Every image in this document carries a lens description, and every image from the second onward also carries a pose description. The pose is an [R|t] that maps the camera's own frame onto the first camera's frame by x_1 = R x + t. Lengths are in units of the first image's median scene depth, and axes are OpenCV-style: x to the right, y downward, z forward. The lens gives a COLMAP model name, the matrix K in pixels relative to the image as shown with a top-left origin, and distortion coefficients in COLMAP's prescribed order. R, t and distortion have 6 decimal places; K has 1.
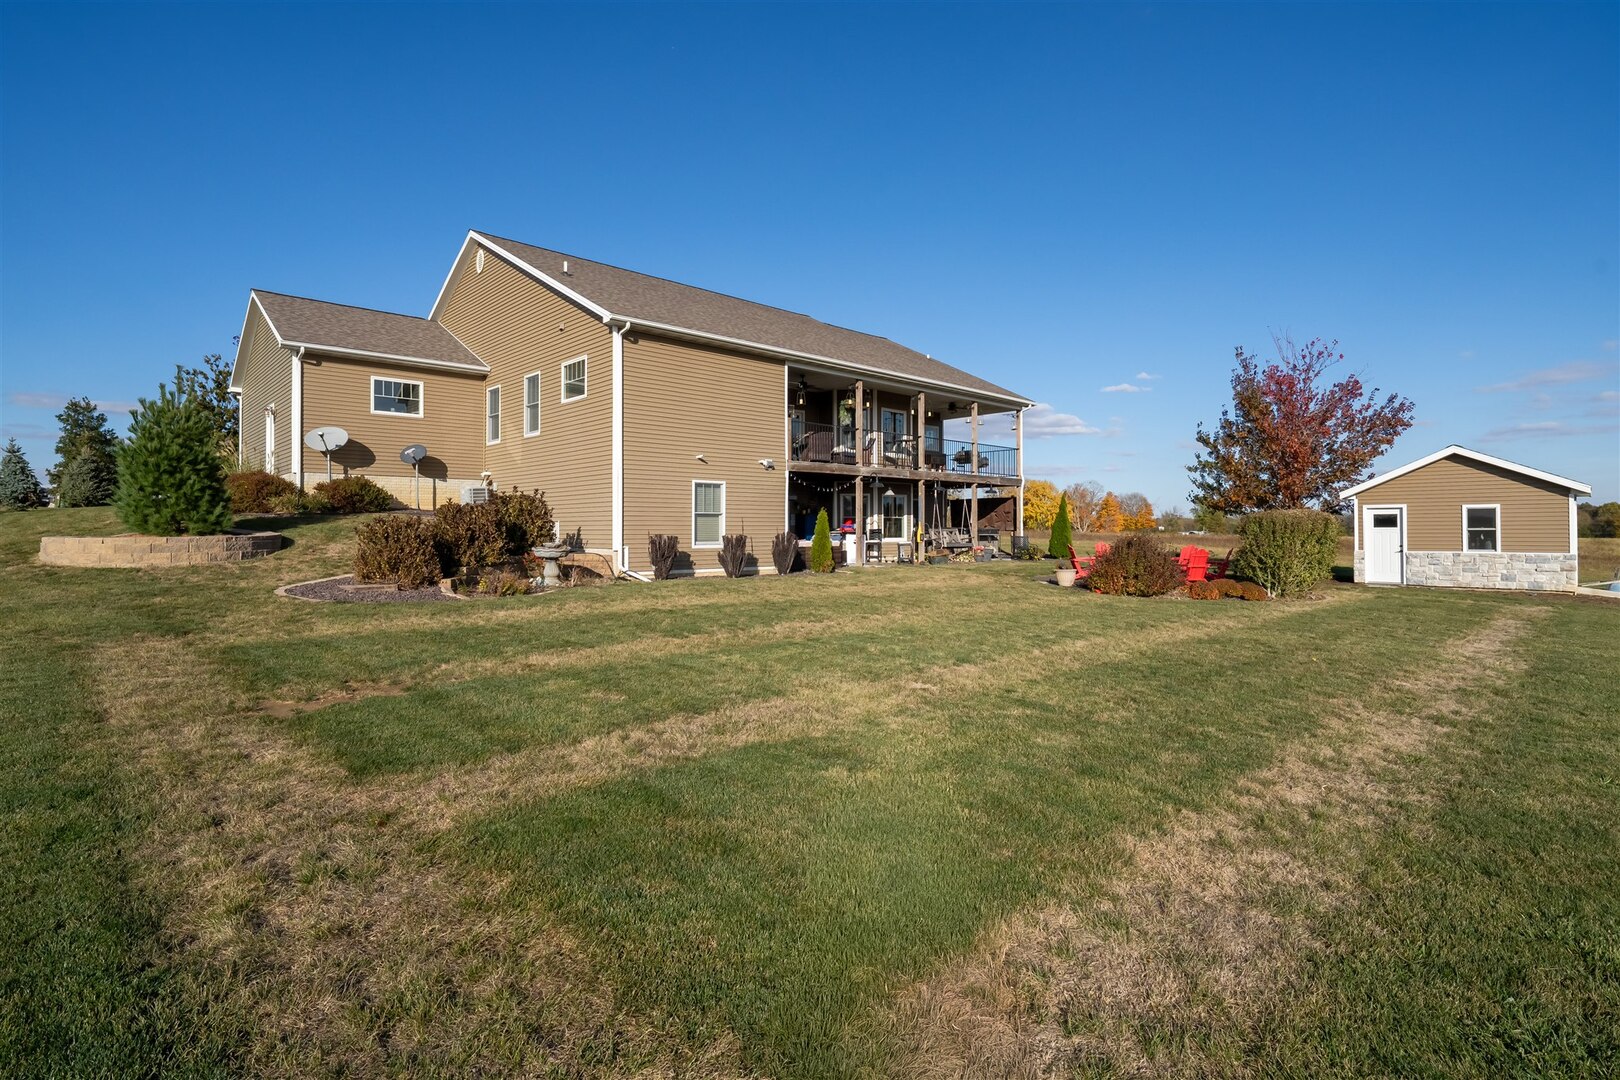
lens RADIAL K [[797.0, 0, 810.0], [0, 797.0, 540.0], [0, 0, 1]] dist [-0.001814, -0.000337]
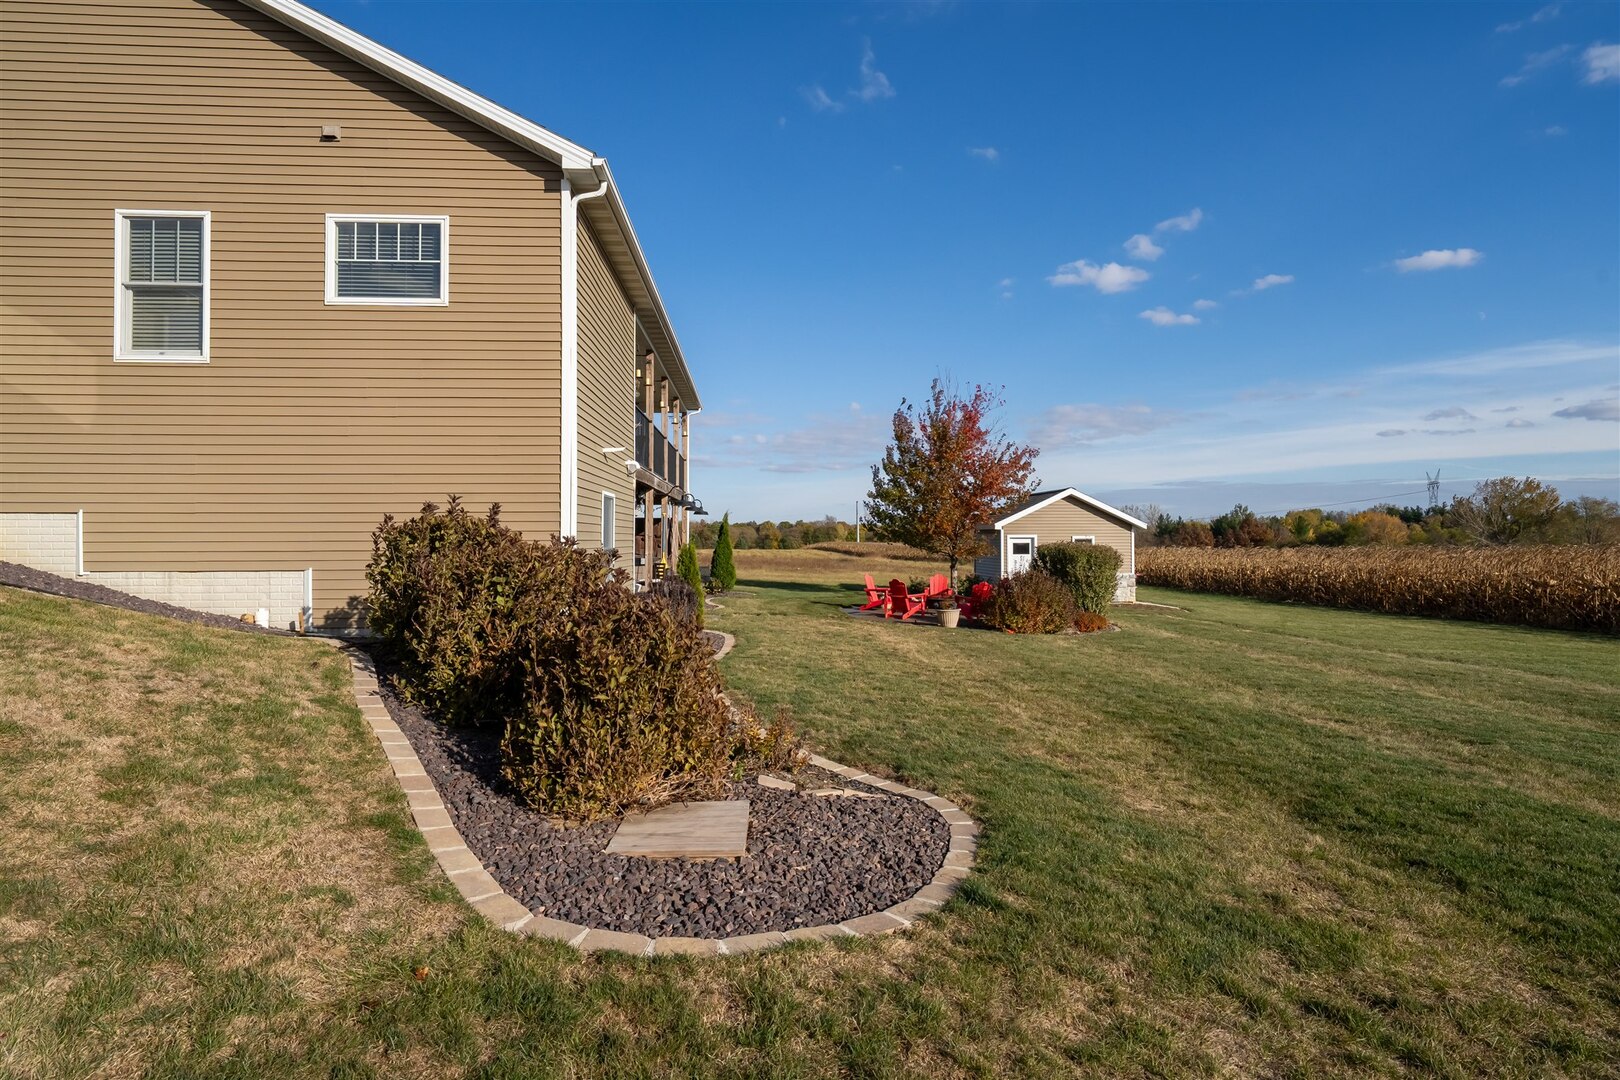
lens RADIAL K [[854.7, 0, 819.7], [0, 854.7, 538.8], [0, 0, 1]] dist [0.002013, 0.000114]
pose [[0.629073, 0.001438, 0.777345, -0.469767], [0.010458, 0.999892, -0.010312, -0.029480], [-0.777276, 0.014617, 0.628990, 0.450448]]
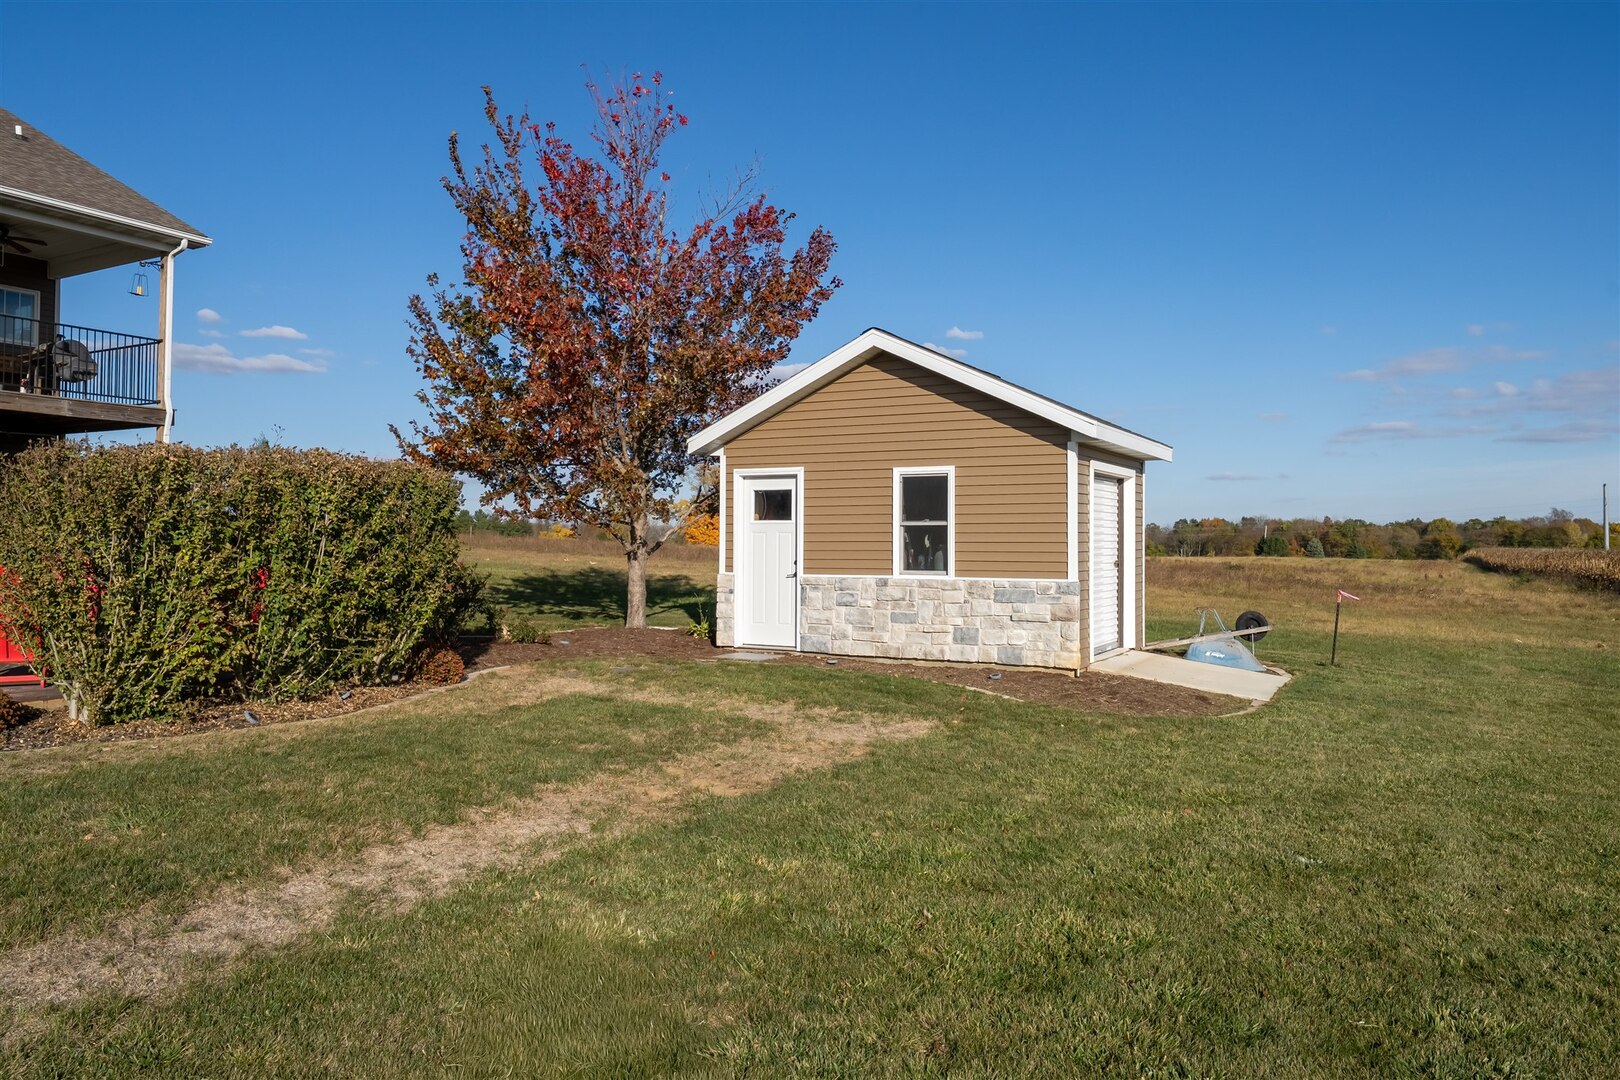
lens RADIAL K [[1174.2, 0, 810.0], [0, 1174.2, 540.0], [0, 0, 1]] dist [0.002525, 0.001436]
pose [[0.960869, 0.010625, 0.276799, 0.585854], [-0.005534, 0.999801, -0.019167, 0.007664], [-0.276948, 0.016885, 0.960737, 0.388766]]
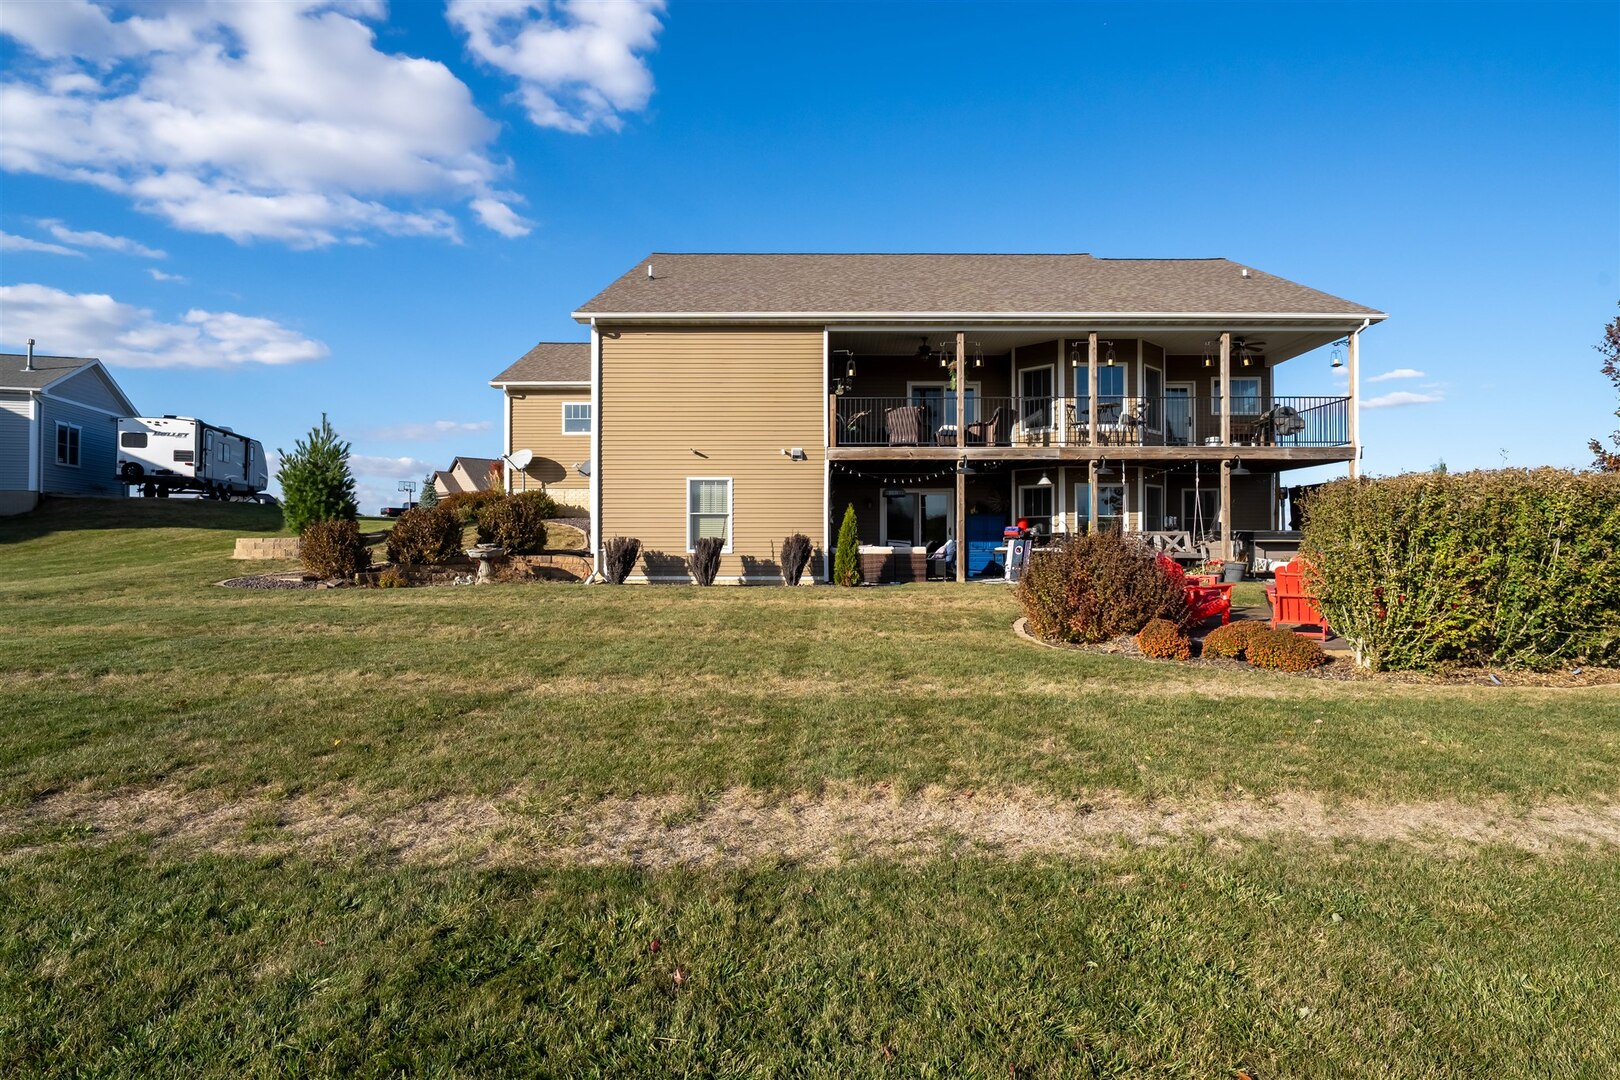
lens RADIAL K [[854.7, 0, 819.7], [0, 854.7, 538.8], [0, 0, 1]] dist [0.002013, 0.000114]
pose [[0.724551, -0.004317, -0.689207, 0.570026], [-0.009458, 0.999824, -0.016205, 0.008113], [0.689156, 0.018260, 0.724383, 0.363611]]
